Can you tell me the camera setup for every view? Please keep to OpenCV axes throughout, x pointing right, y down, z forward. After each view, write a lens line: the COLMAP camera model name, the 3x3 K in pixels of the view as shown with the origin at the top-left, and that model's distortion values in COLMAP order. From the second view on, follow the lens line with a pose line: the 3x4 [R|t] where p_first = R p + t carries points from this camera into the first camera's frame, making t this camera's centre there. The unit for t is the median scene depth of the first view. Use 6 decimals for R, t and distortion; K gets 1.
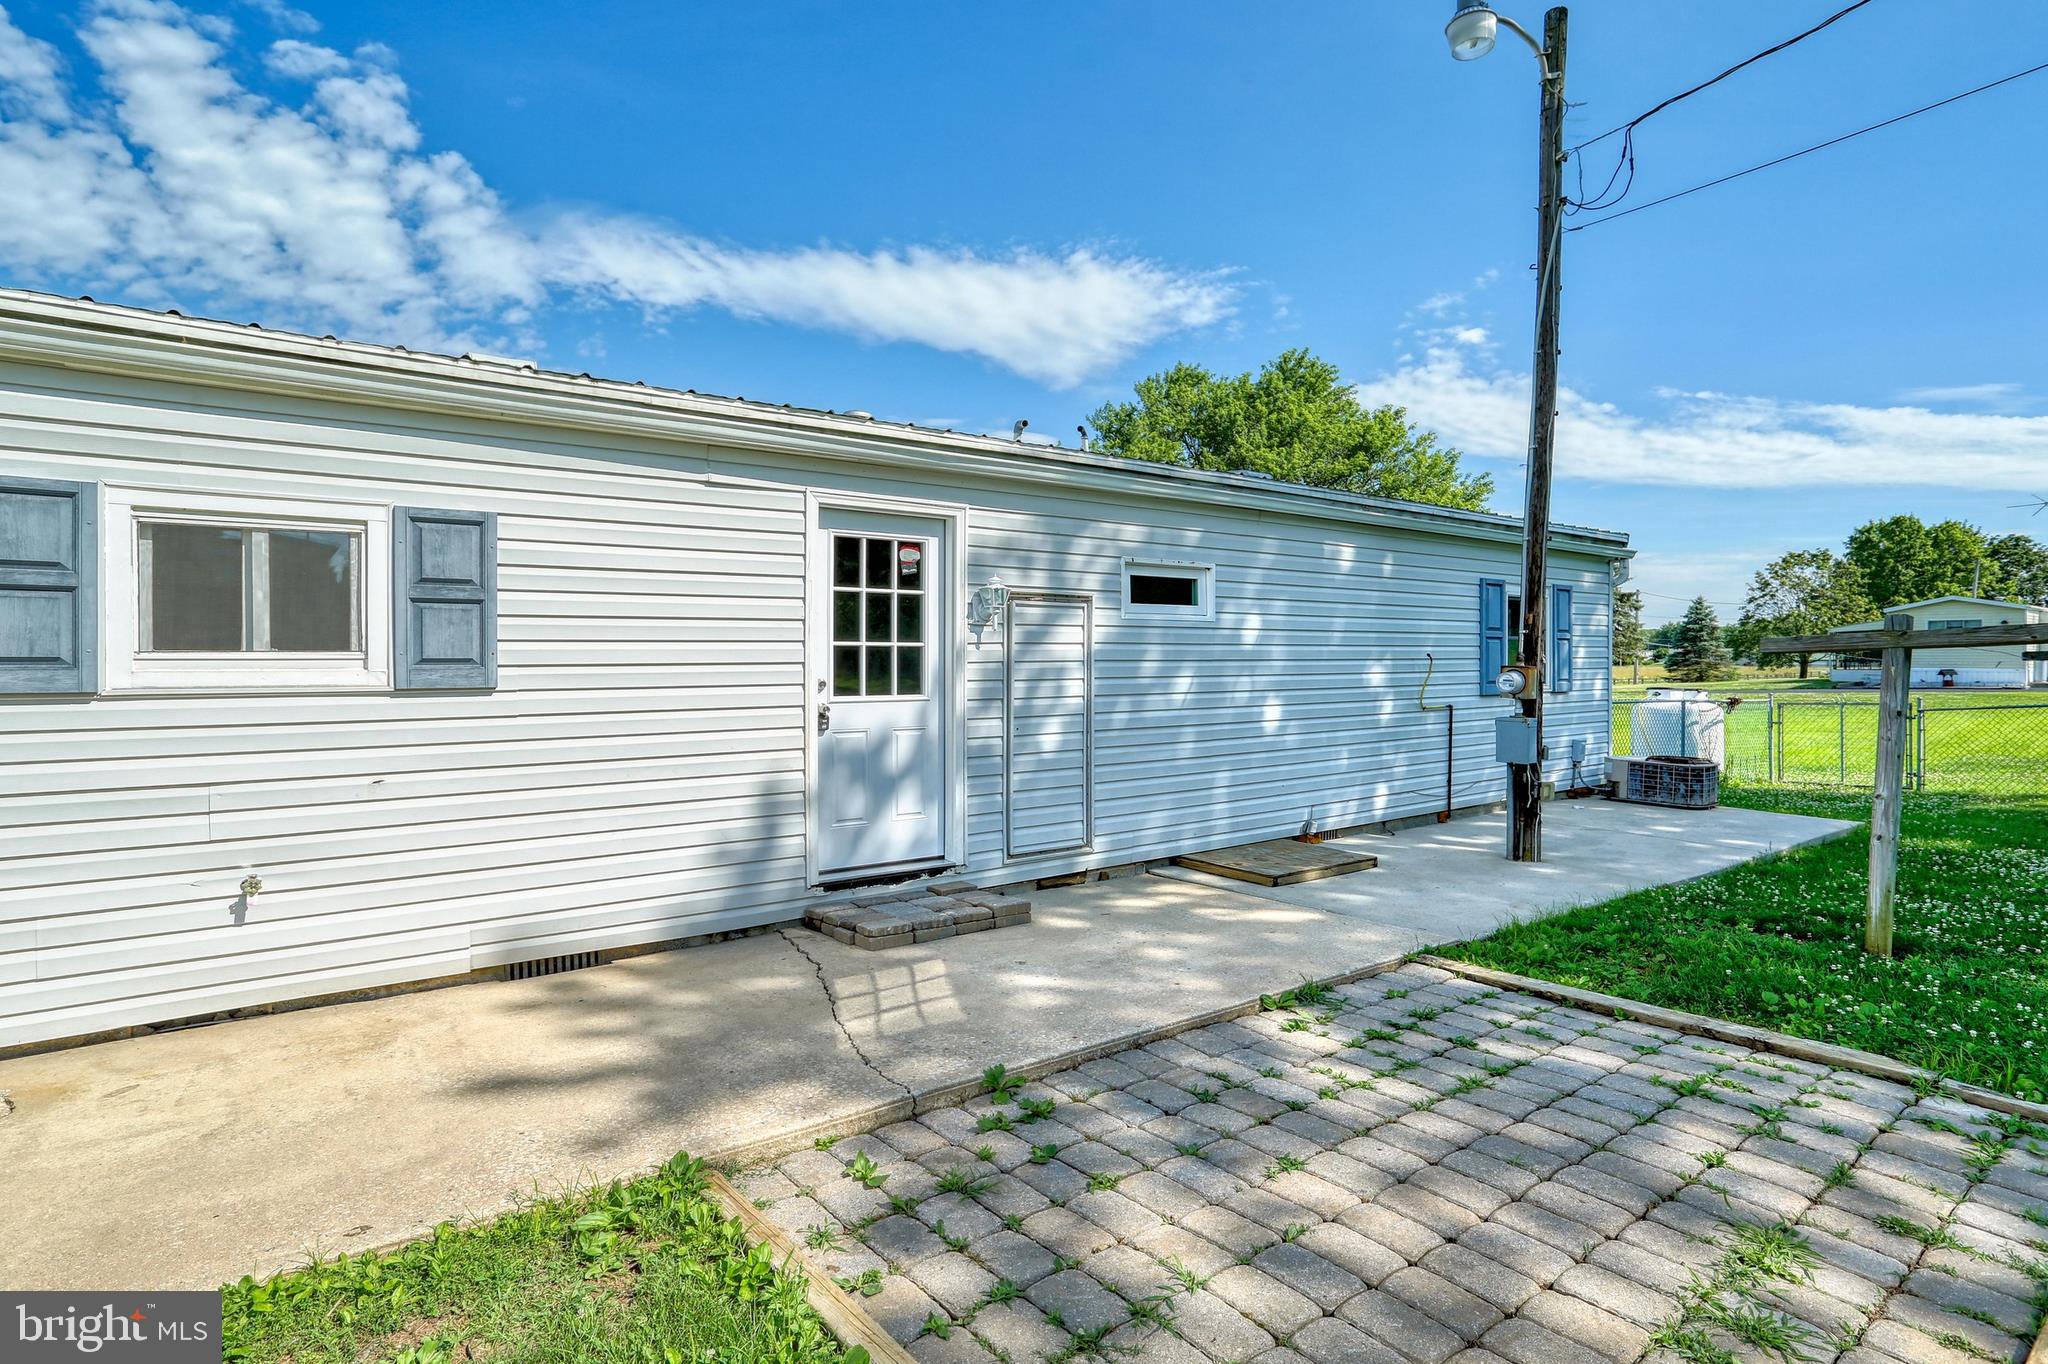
lens RADIAL K [[1063.7, 0, 997.7], [0, 1063.7, 639.4], [0, 0, 1]] dist [0.001420, 0.004011]
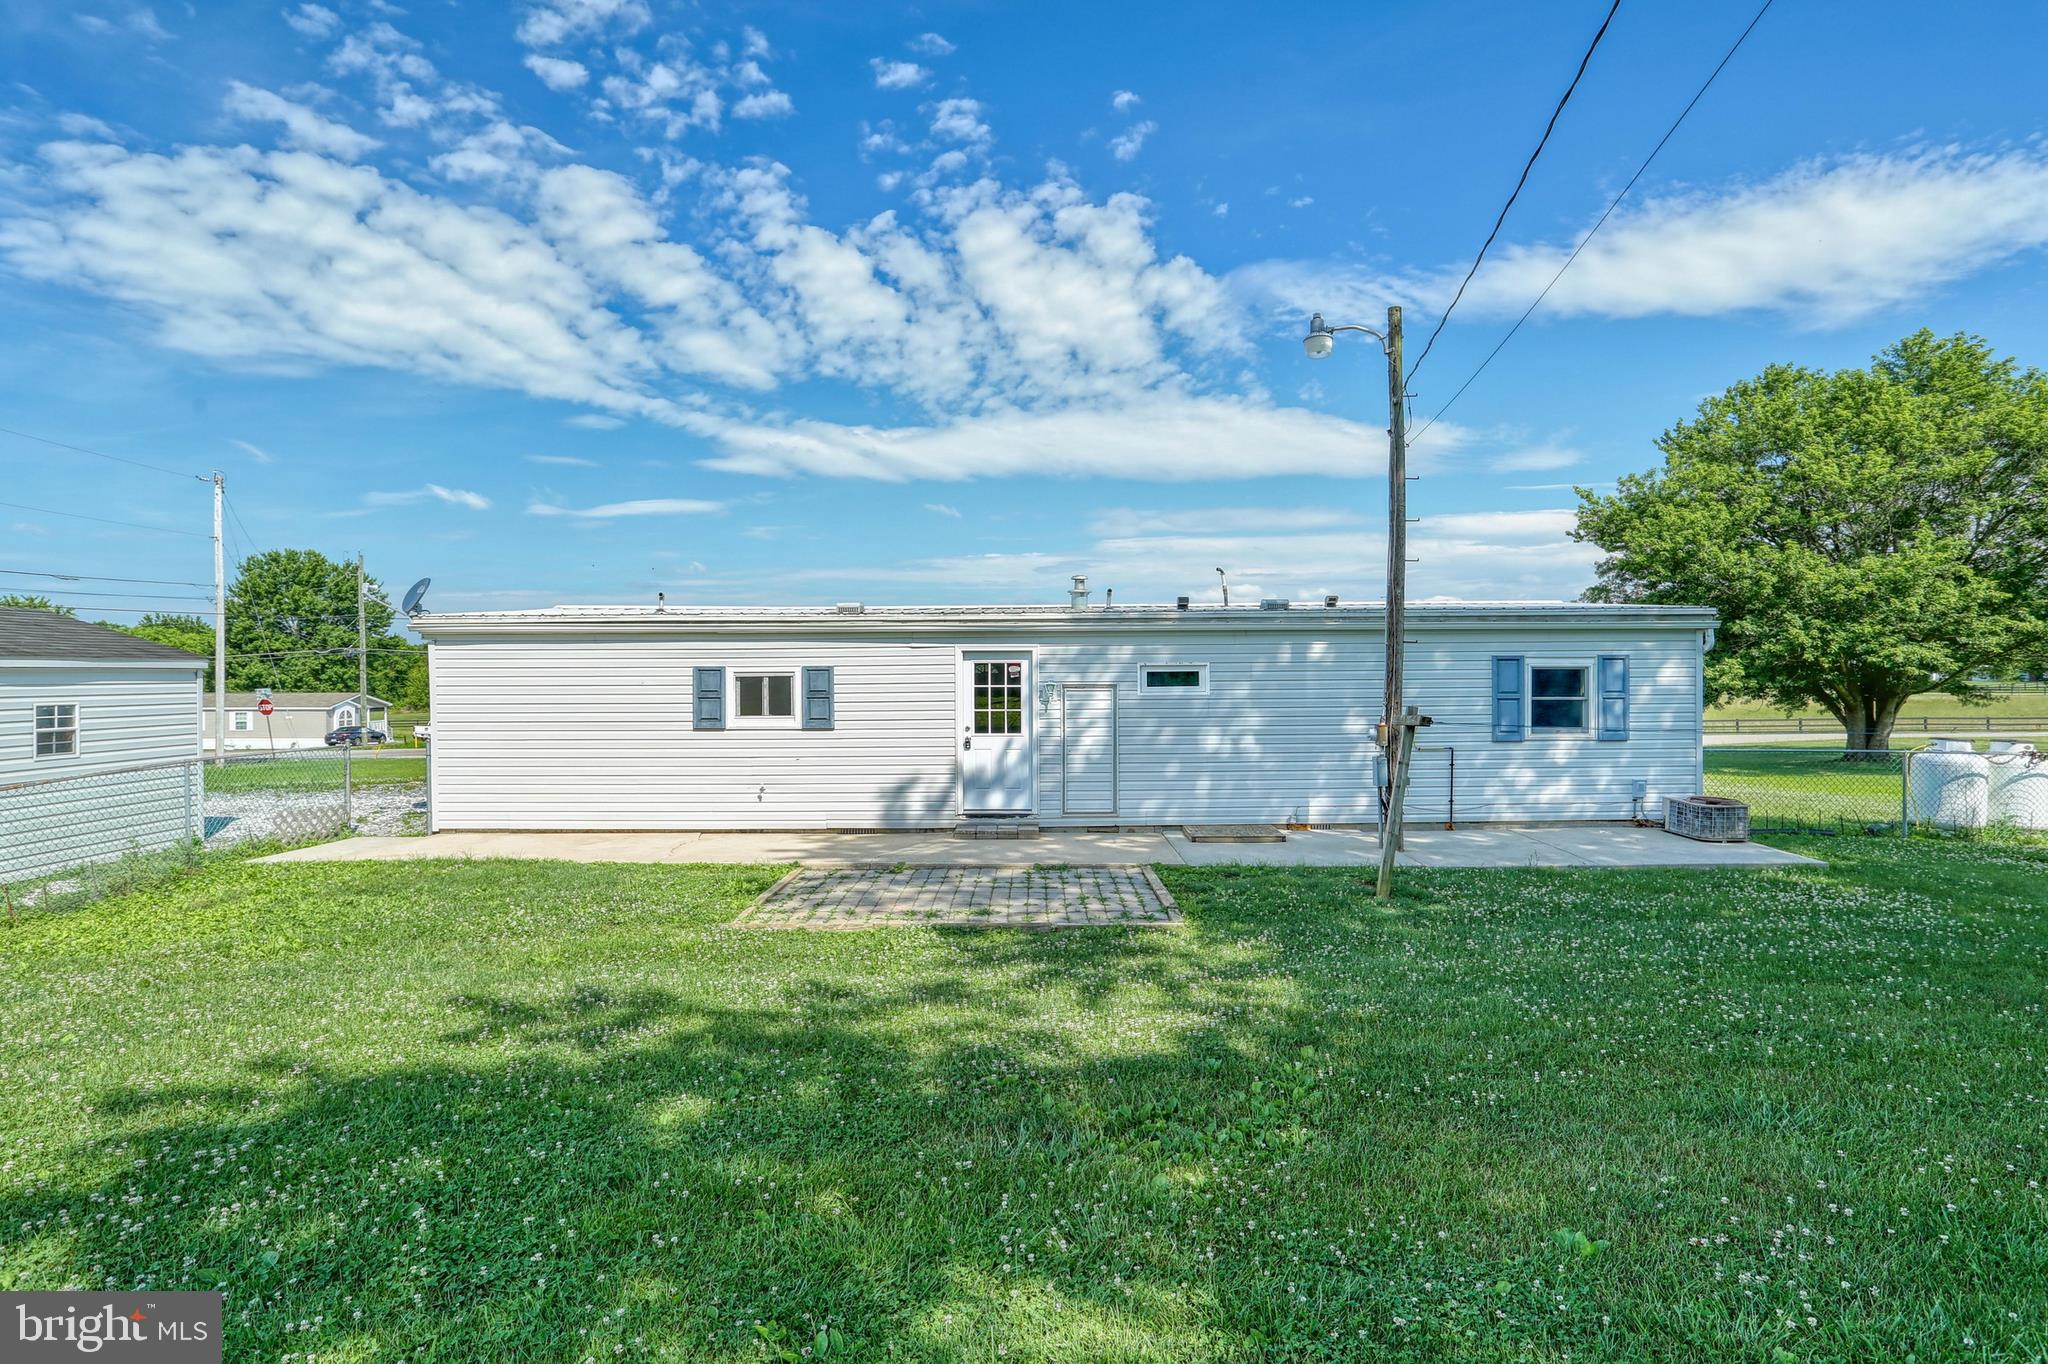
lens RADIAL K [[999.0, 0, 1023.9], [0, 999.0, 687.5], [0, 0, 1]] dist [-0.043387, 0.012619]
pose [[0.797408, 0.002953, -0.603433, 1.153983], [0.015203, 0.999572, 0.024981, -0.092018], [0.603249, -0.029094, 0.797022, -0.599738]]
